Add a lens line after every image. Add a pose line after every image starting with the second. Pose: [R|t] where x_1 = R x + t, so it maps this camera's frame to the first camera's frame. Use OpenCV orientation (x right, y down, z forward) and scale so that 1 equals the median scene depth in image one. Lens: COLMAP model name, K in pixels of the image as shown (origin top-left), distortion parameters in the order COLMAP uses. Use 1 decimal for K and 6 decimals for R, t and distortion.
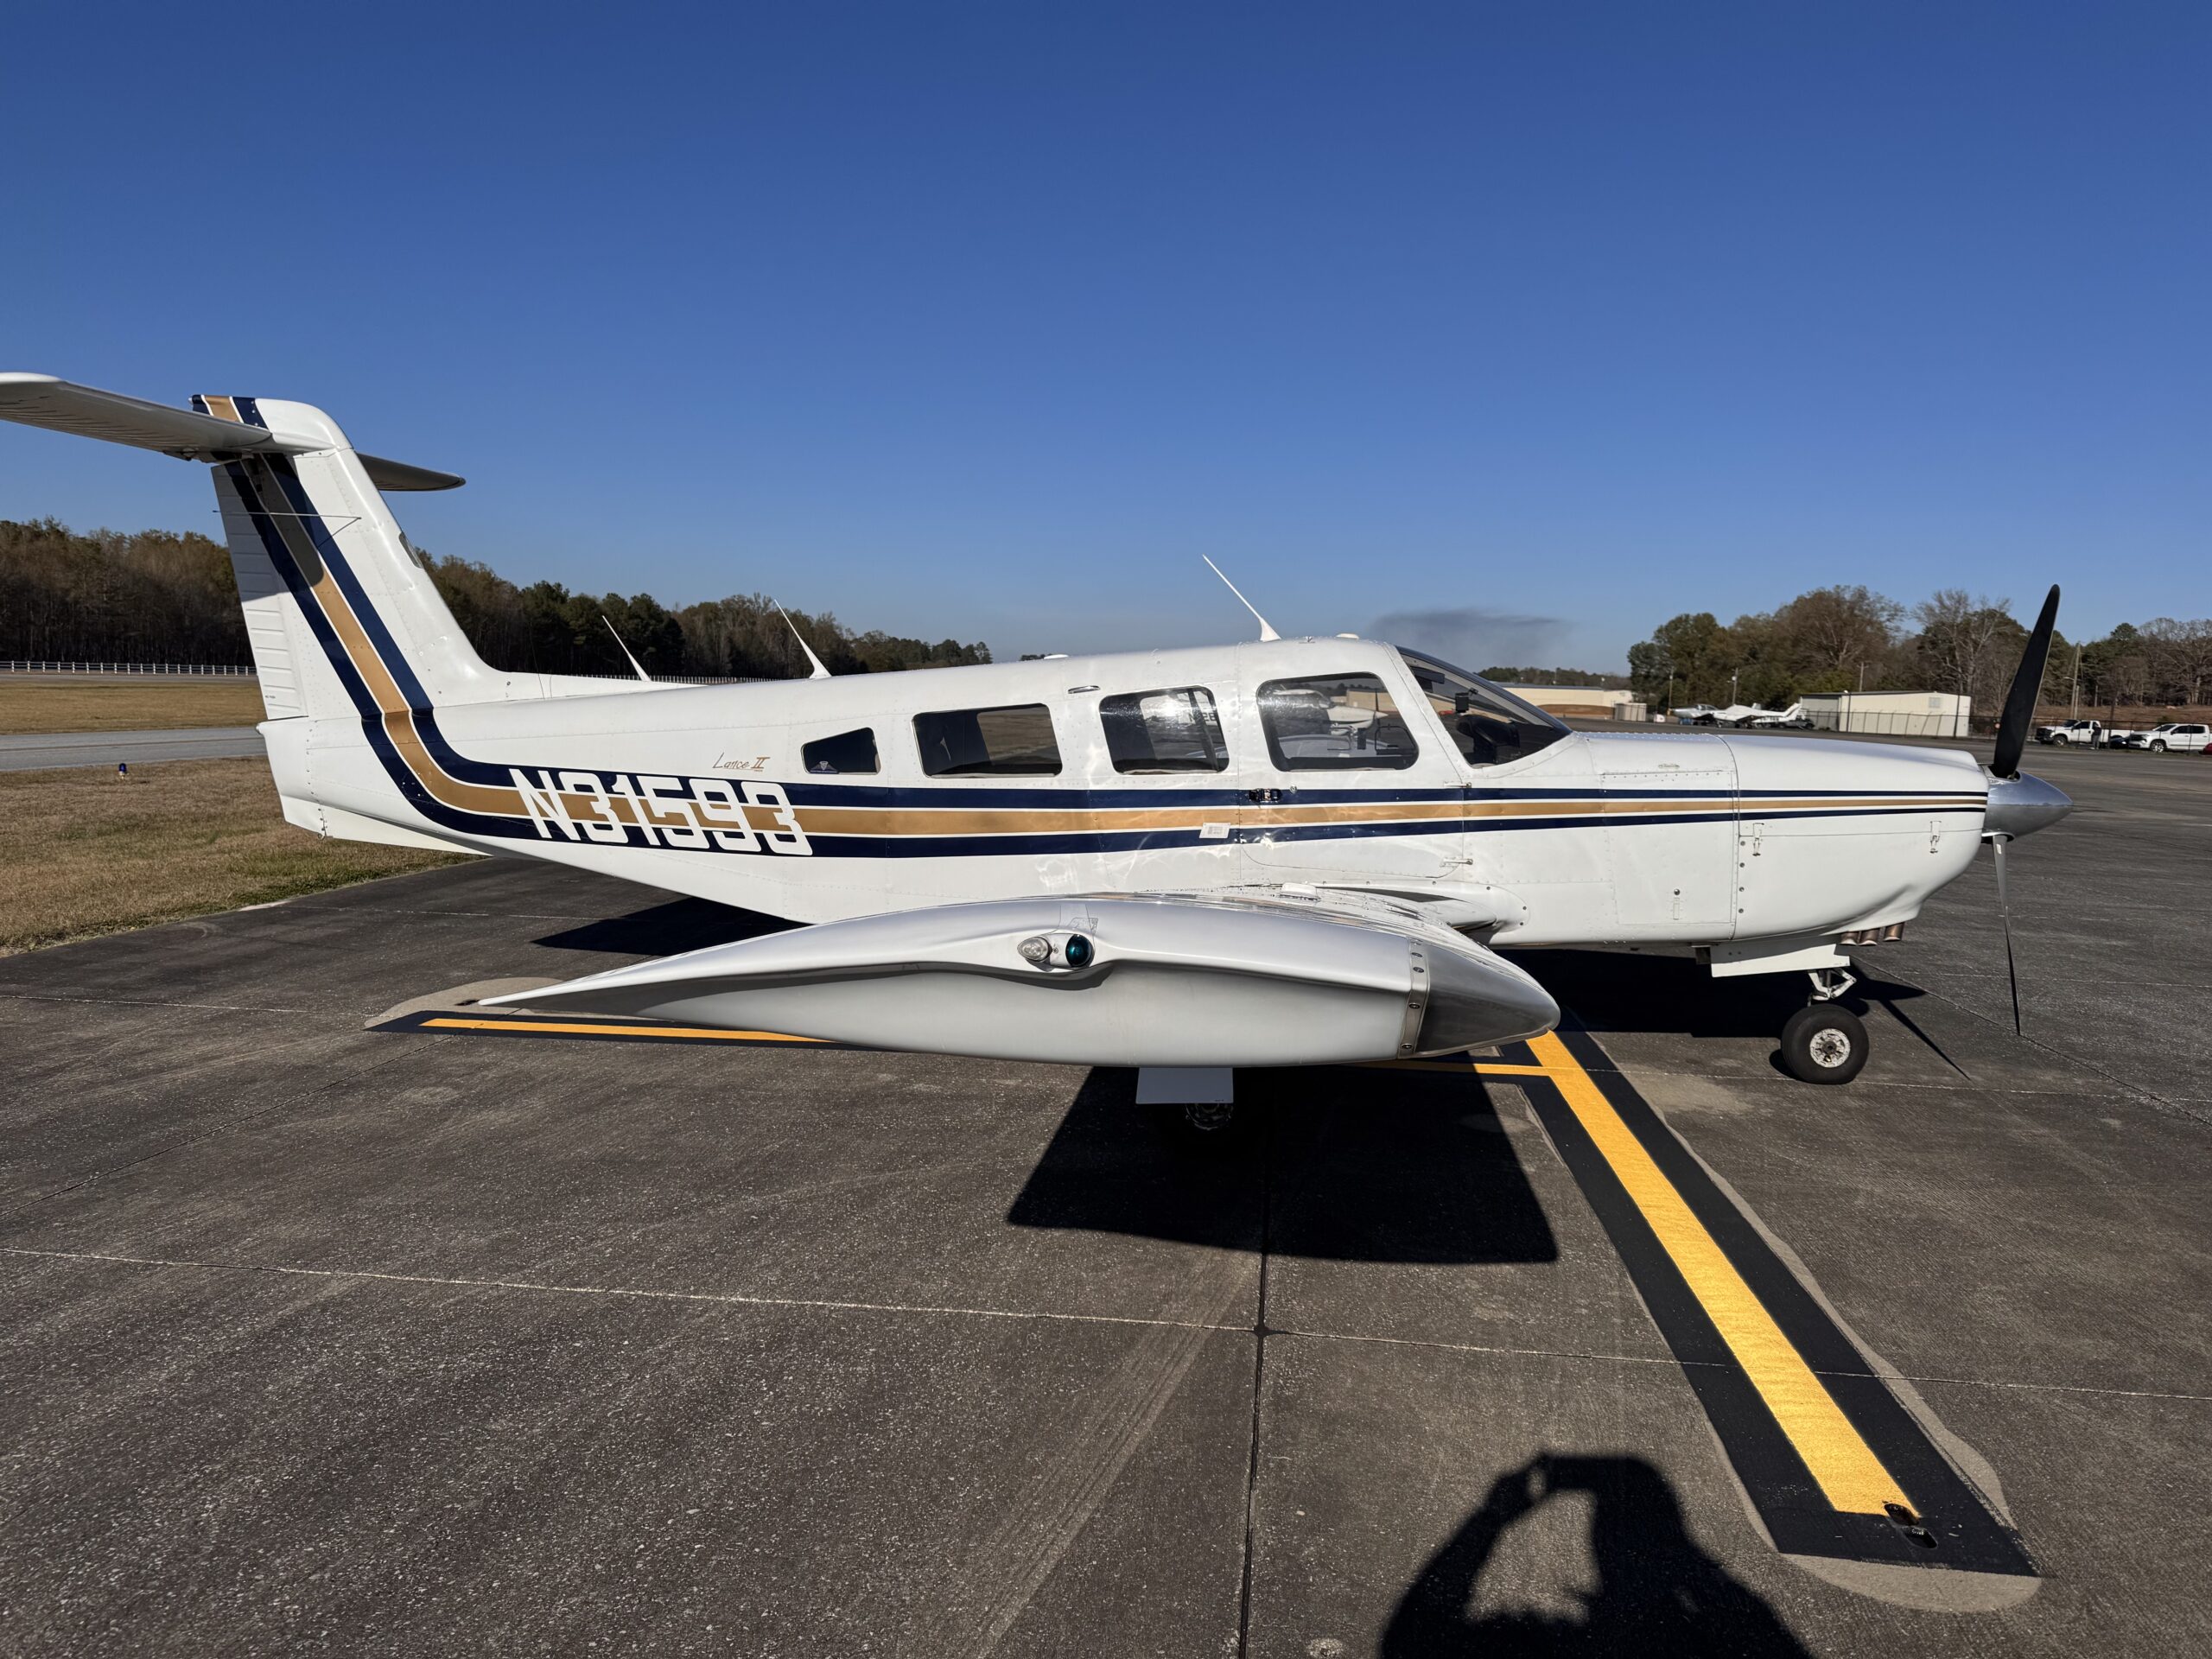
lens RADIAL K [[1549.3, 0, 1106.0], [0, 1549.3, 829.5], [0, 0, 1]] dist [0.037185, -0.040456]
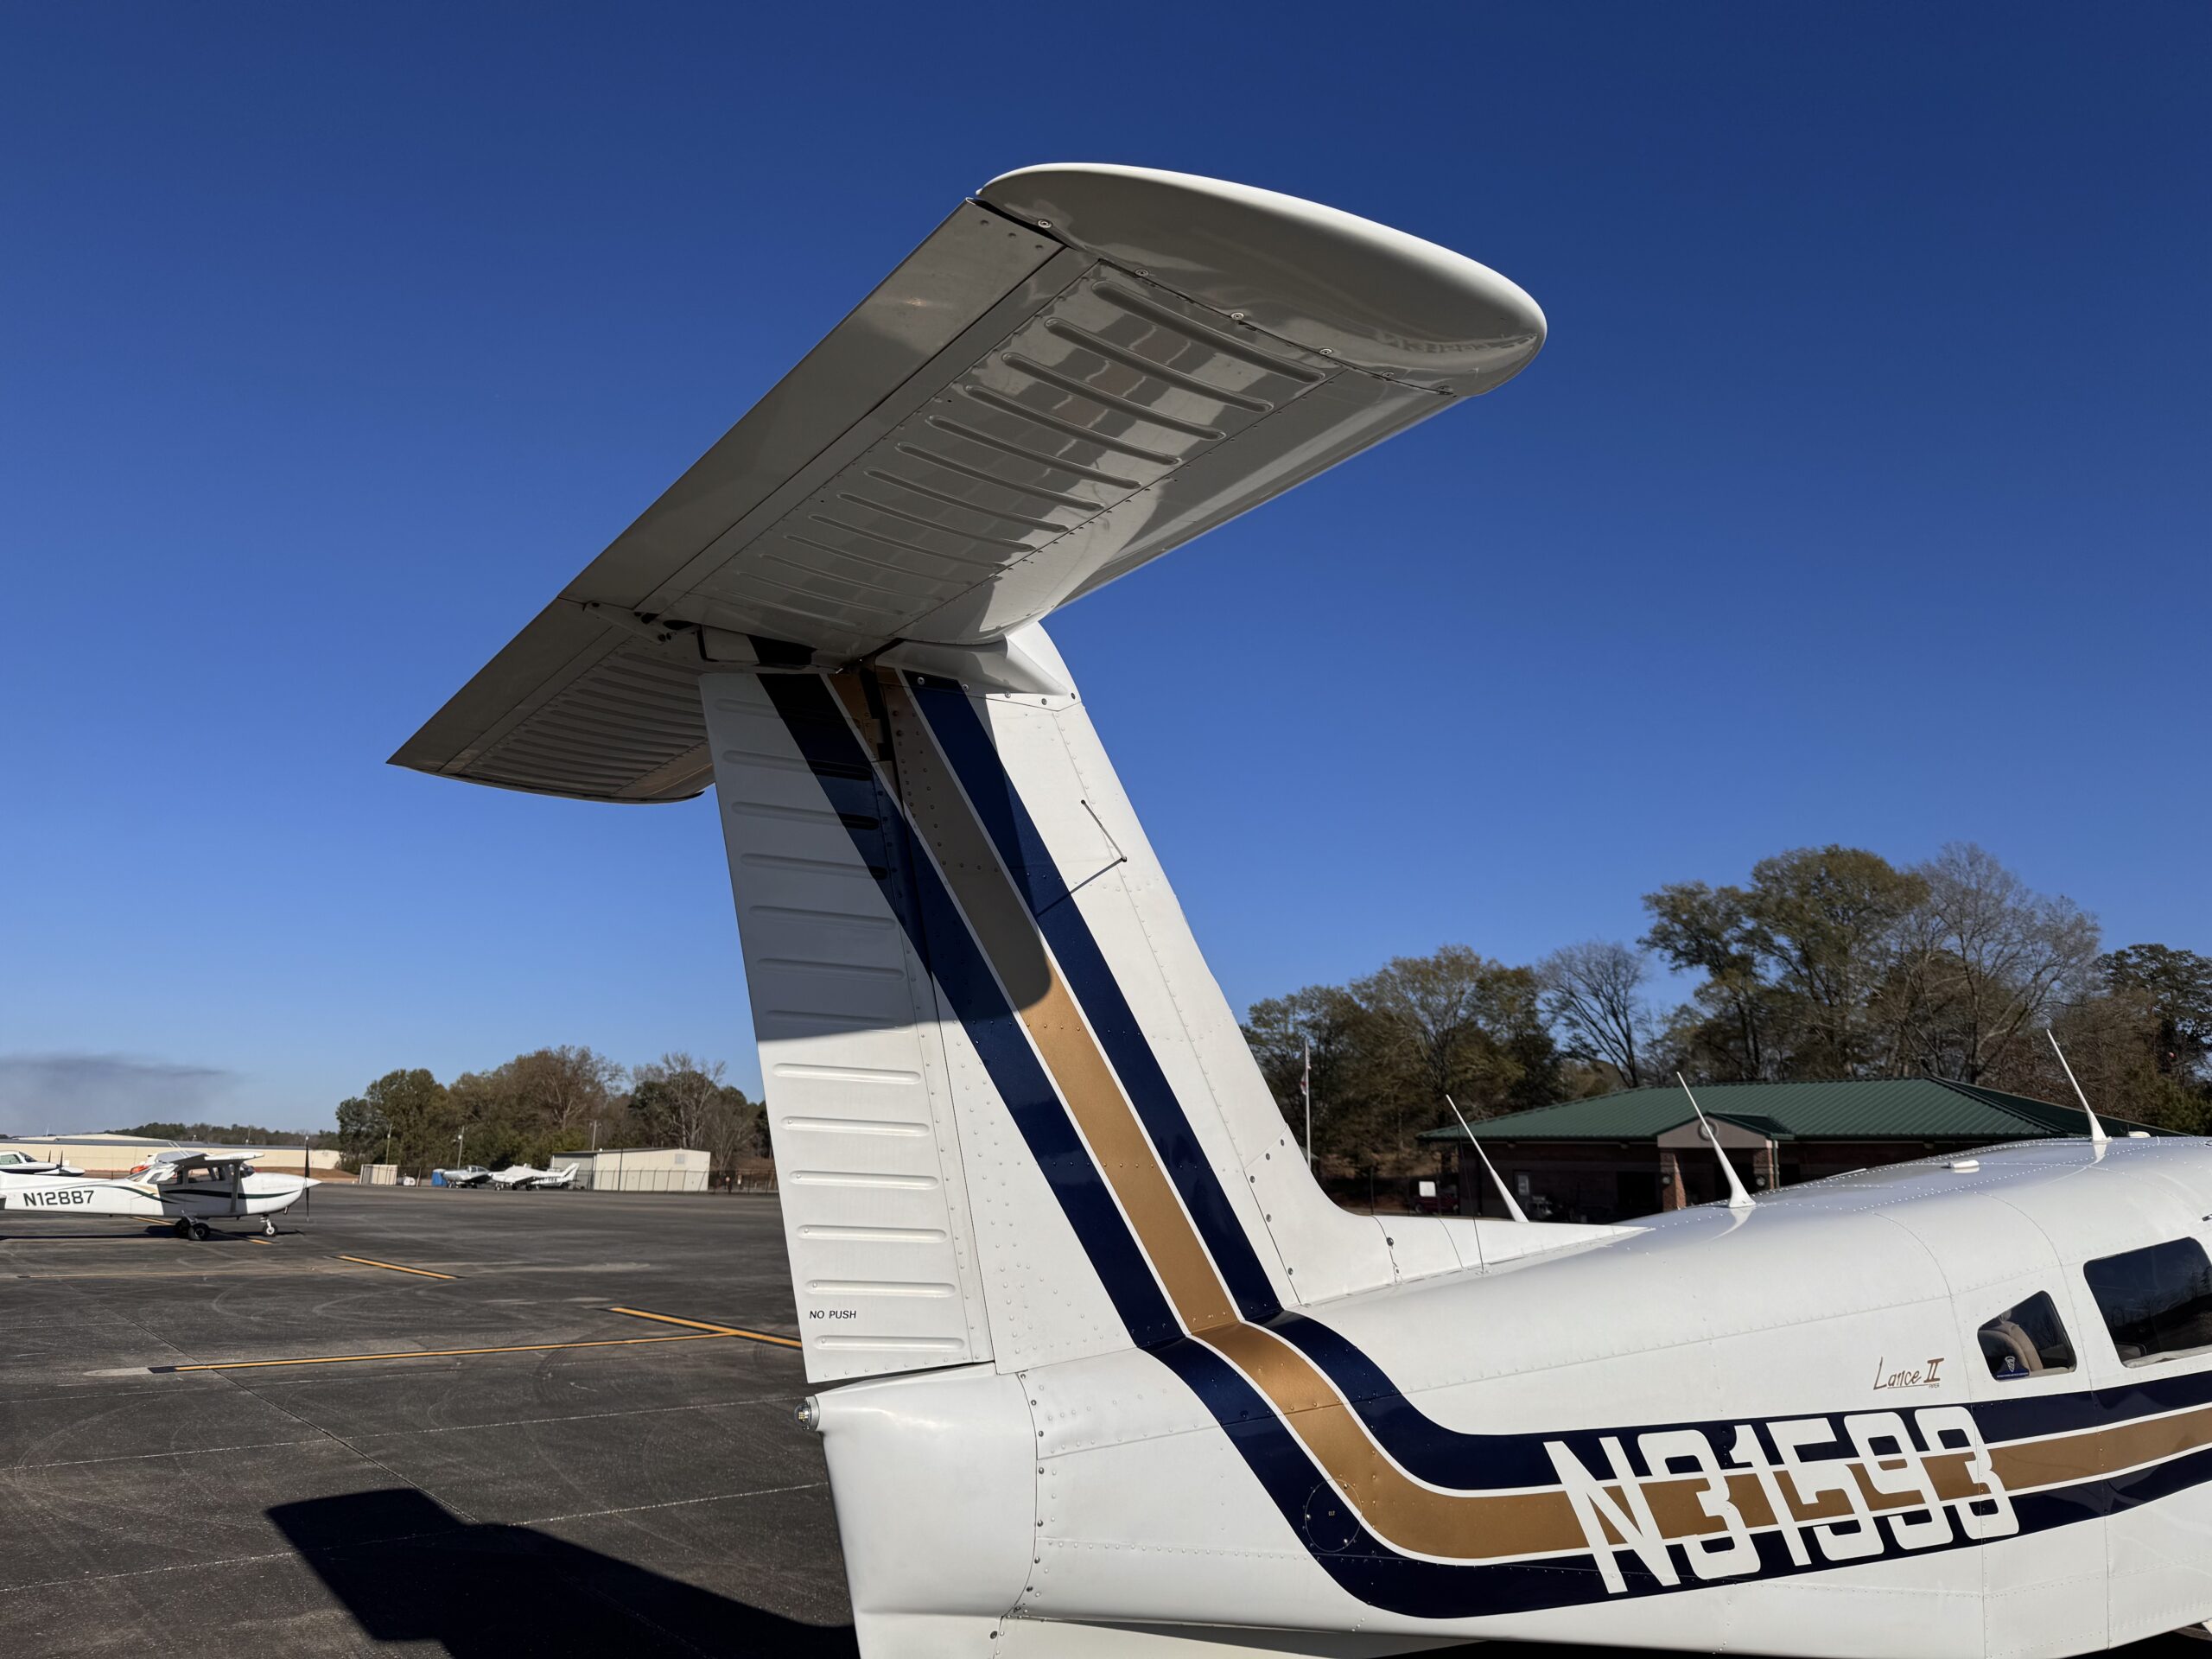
lens RADIAL K [[1549.3, 0, 1106.0], [0, 1549.3, 829.5], [0, 0, 1]] dist [0.037185, -0.040456]
pose [[0.704406, 0.132355, 0.697348, -0.841630], [0.073207, 0.963674, -0.256851, -0.106971], [-0.706012, 0.231979, 0.669129, 0.777598]]
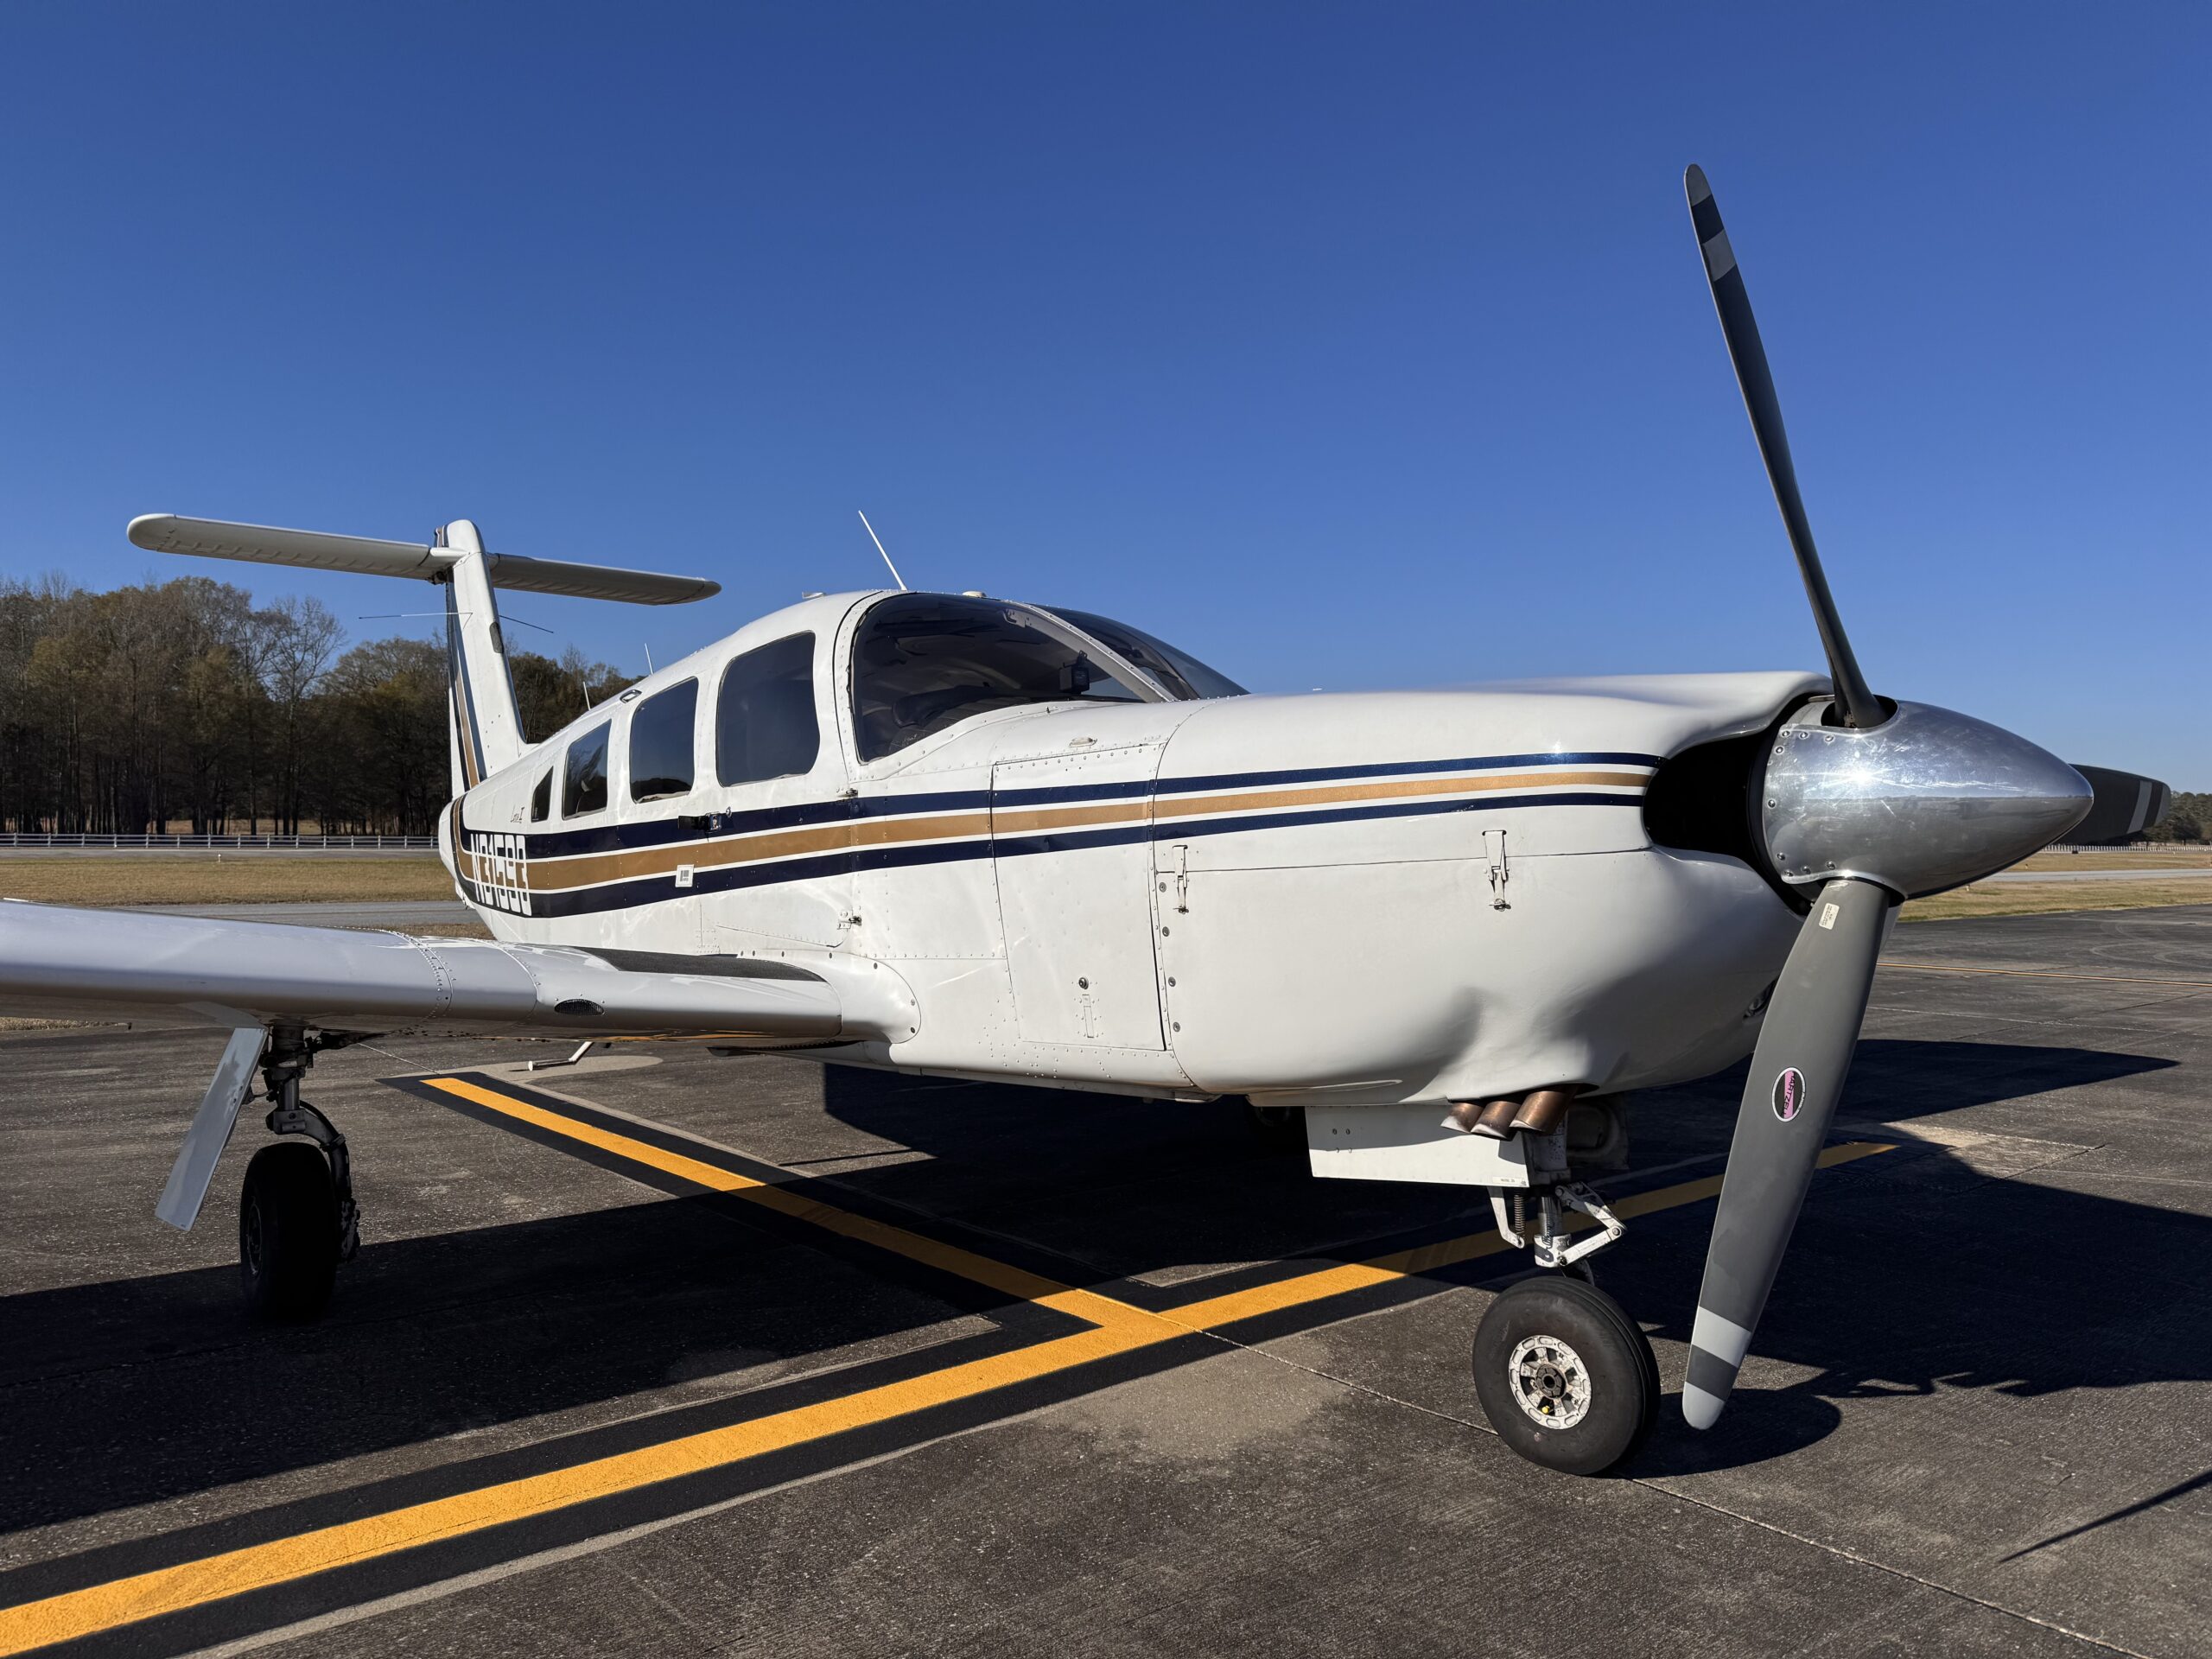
lens RADIAL K [[1549.3, 0, 1106.0], [0, 1549.3, 829.5], [0, 0, 1]] dist [0.037185, -0.040456]
pose [[0.735595, -0.025583, -0.676939, 0.635222], [-0.051020, 0.994356, -0.093019, 0.032586], [0.675498, 0.102962, 0.730138, 0.555853]]
